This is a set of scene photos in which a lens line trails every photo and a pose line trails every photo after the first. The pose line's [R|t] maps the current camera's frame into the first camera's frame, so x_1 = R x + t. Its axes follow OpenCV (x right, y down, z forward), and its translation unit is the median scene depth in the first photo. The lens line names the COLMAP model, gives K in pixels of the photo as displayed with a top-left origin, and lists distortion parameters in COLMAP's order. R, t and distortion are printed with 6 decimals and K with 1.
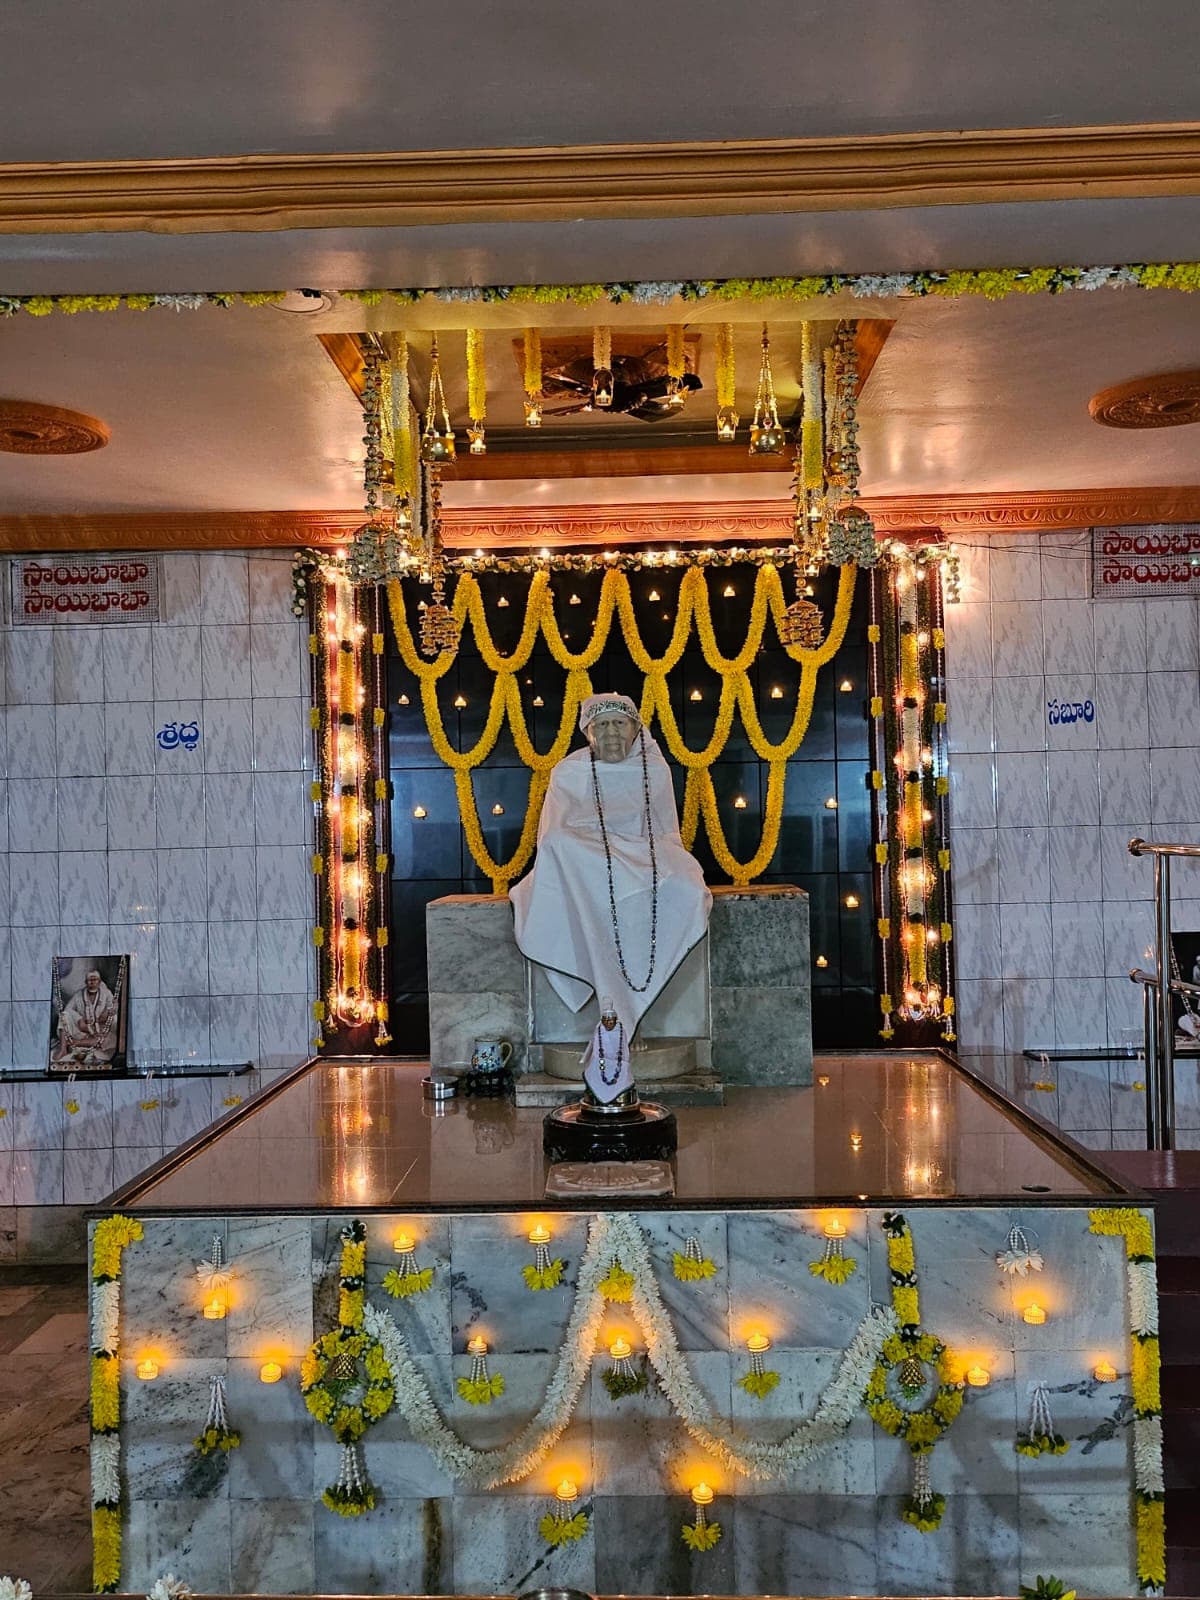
lens RADIAL K [[1441.3, 0, 600.0], [0, 1441.3, 815.3], [0, 0, 1]] dist [0.061075, -0.060429]
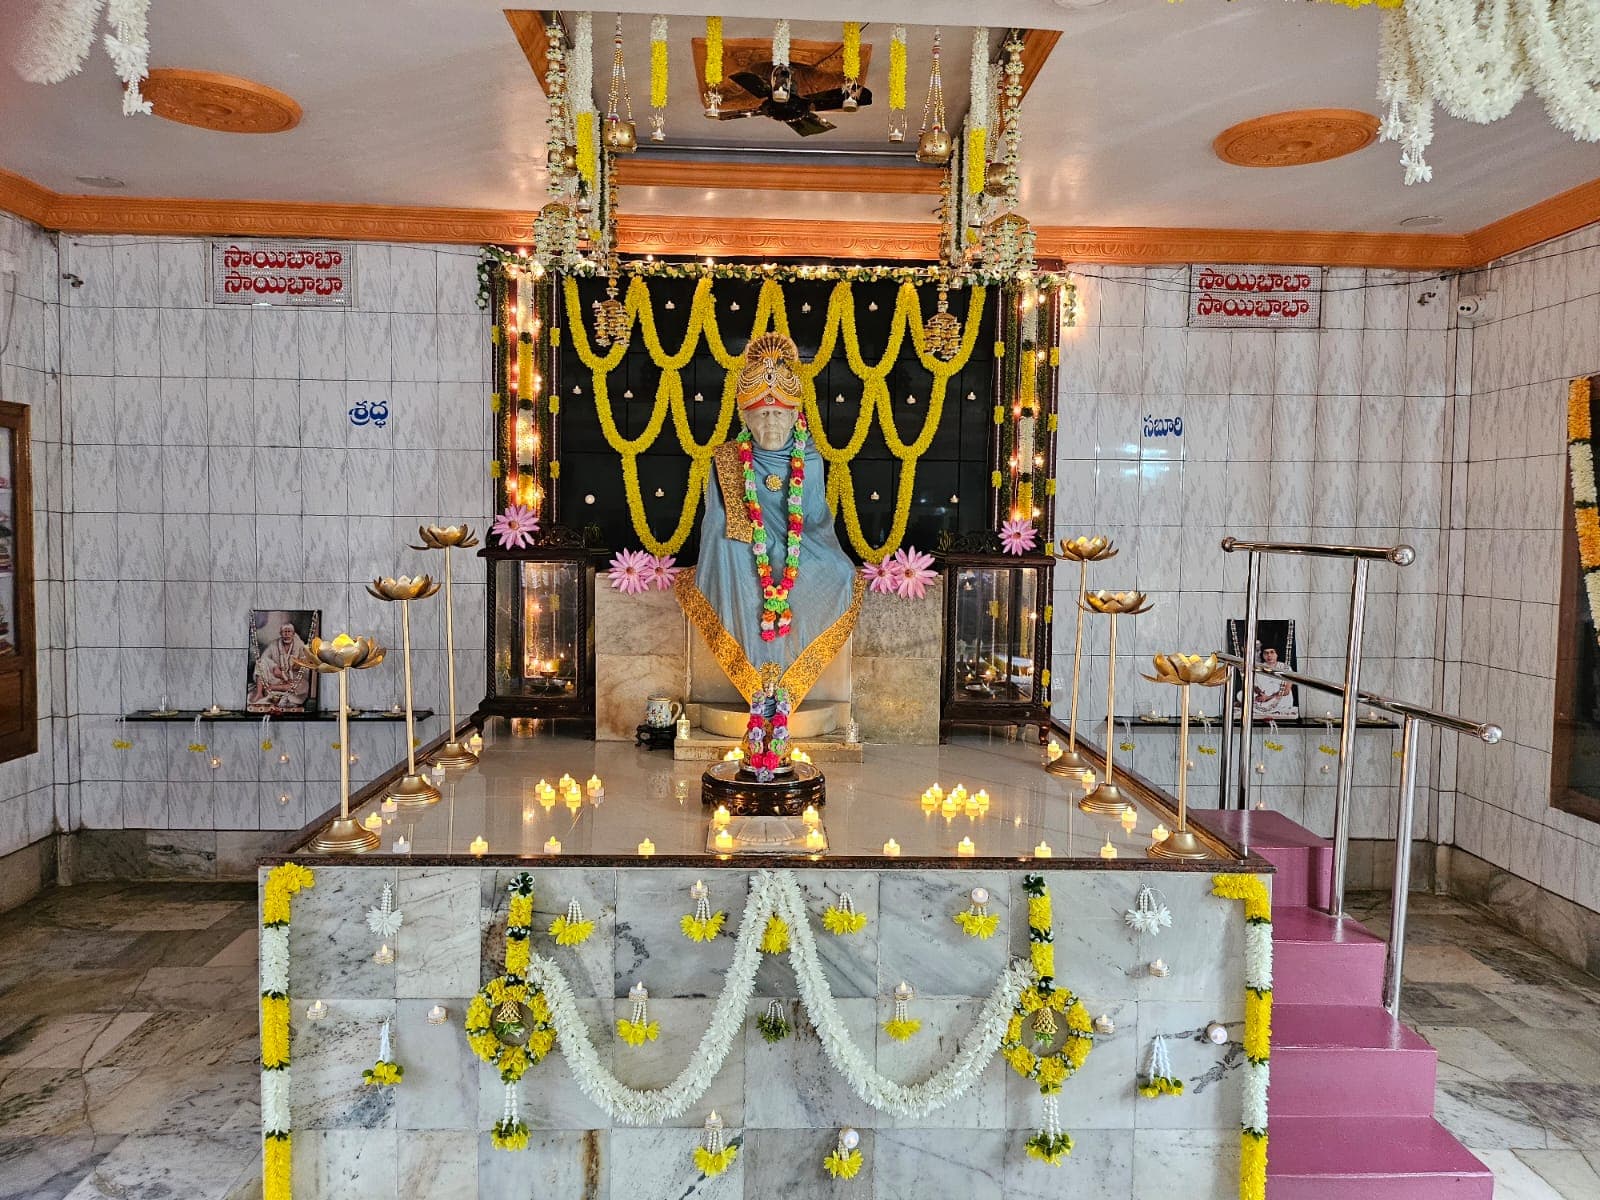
lens RADIAL K [[1156.6, 0, 806.9], [0, 1156.6, 590.7], [0, 0, 1]] dist [0.067327, -0.087778]
pose [[0.997048, 0.033931, 0.068876, -0.016536], [-0.038532, 0.997035, 0.066610, 0.007820], [-0.066412, -0.069067, 0.995399, 0.090587]]
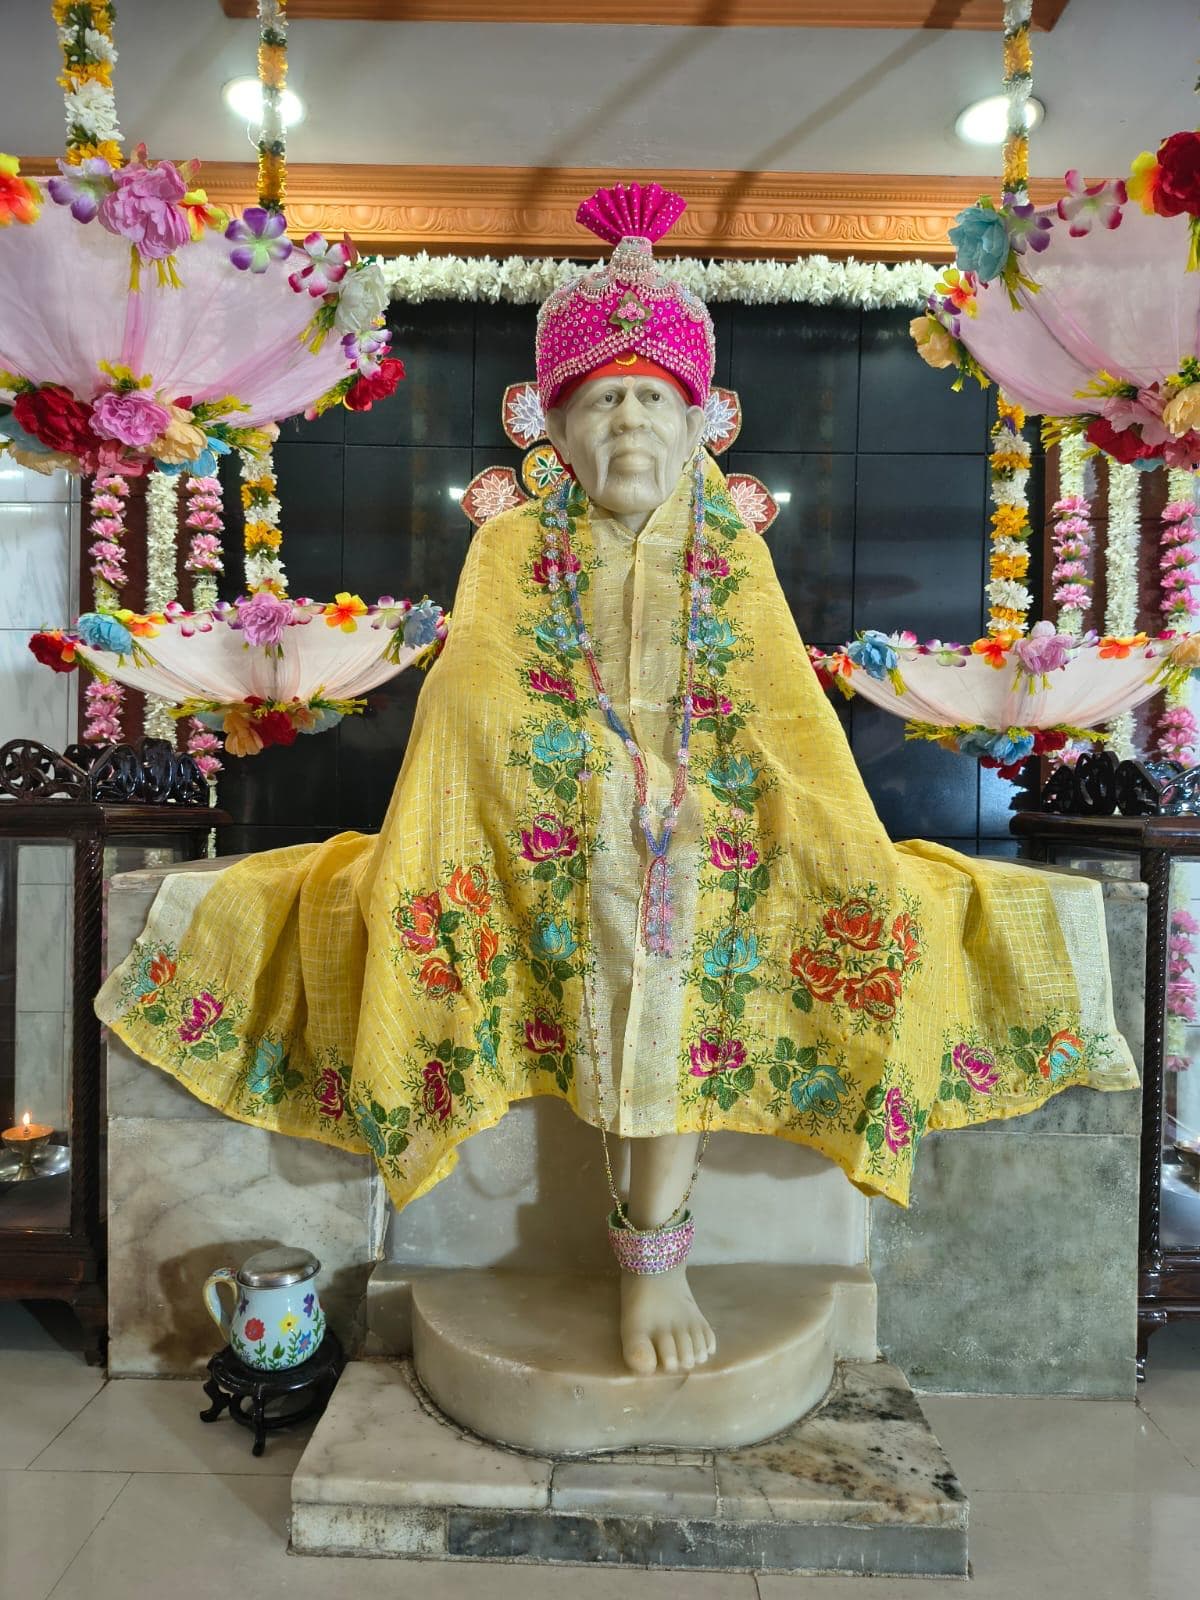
lens RADIAL K [[1131.8, 0, 602.9], [0, 1131.8, 805.9], [0, 0, 1]] dist [0.058453, -0.064914]
pose [[0.998647, 0.037631, 0.035903, -0.004676], [-0.038083, 0.999203, 0.011983, 0.027692], [-0.035423, -0.013334, 0.999283, 0.551364]]
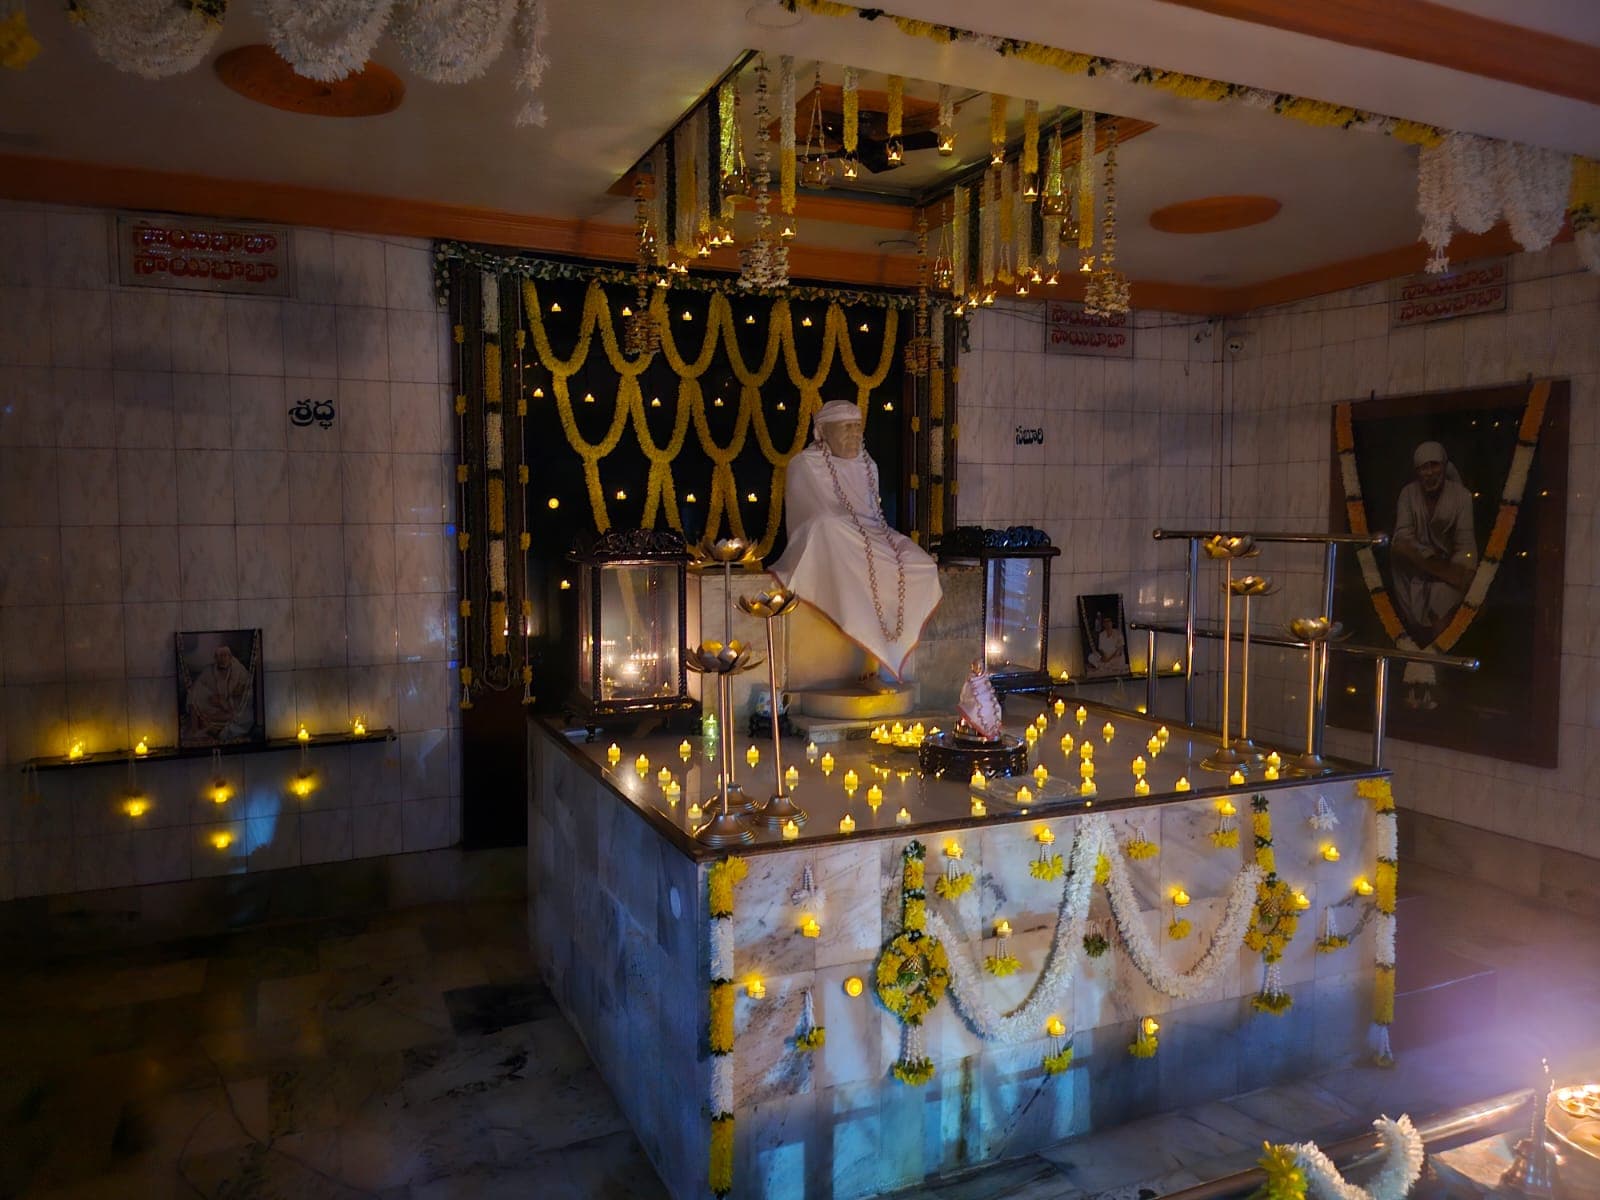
lens RADIAL K [[1131.8, 0, 783.8], [0, 1131.8, 609.0], [0, 0, 1]] dist [0.058453, -0.064914]
pose [[0.899947, -0.014082, 0.435772, -0.354344], [-0.021639, 0.996804, 0.076901, 0.013592], [-0.435462, -0.078637, 0.896766, 0.128195]]
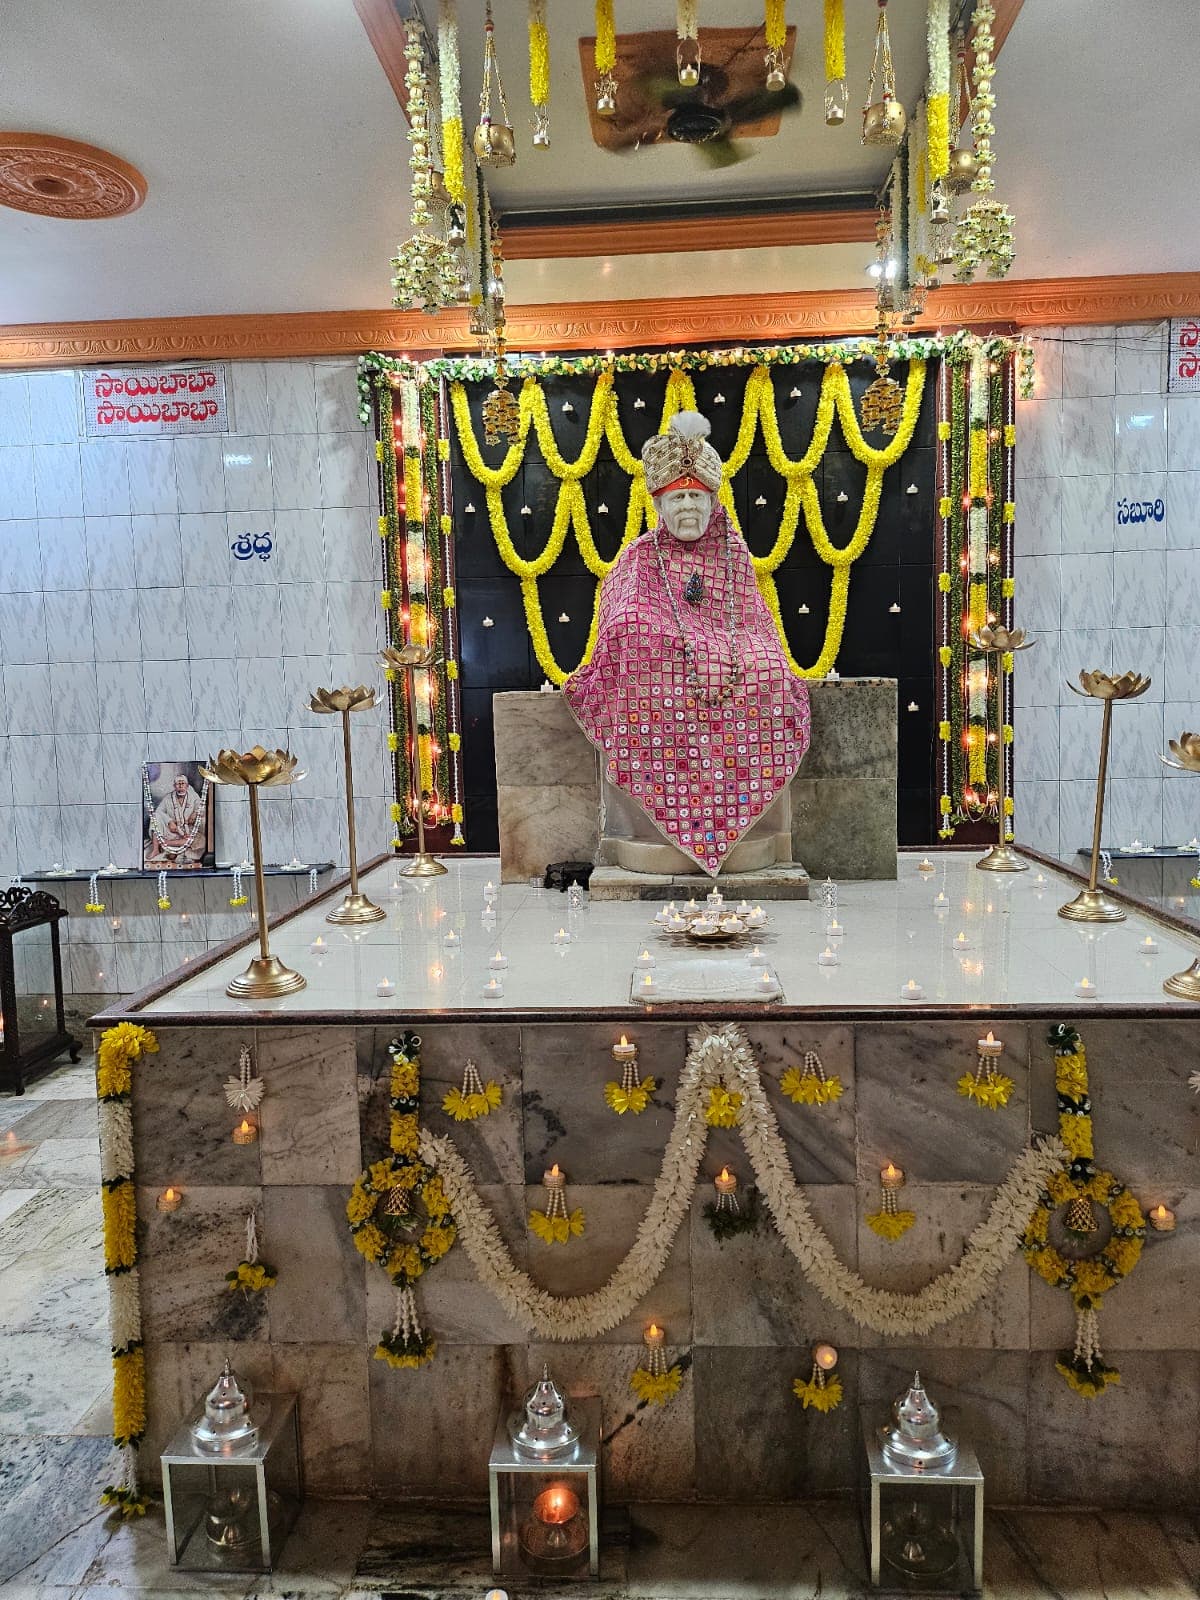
lens RADIAL K [[1131.8, 0, 609.0], [0, 1131.8, 794.4], [0, 0, 1]] dist [0.058453, -0.064914]
pose [[0.999648, -0.002447, -0.026422, -0.018477], [0.005049, 0.995088, 0.098862, 0.042161], [0.026051, -0.098961, 0.994750, 0.193651]]
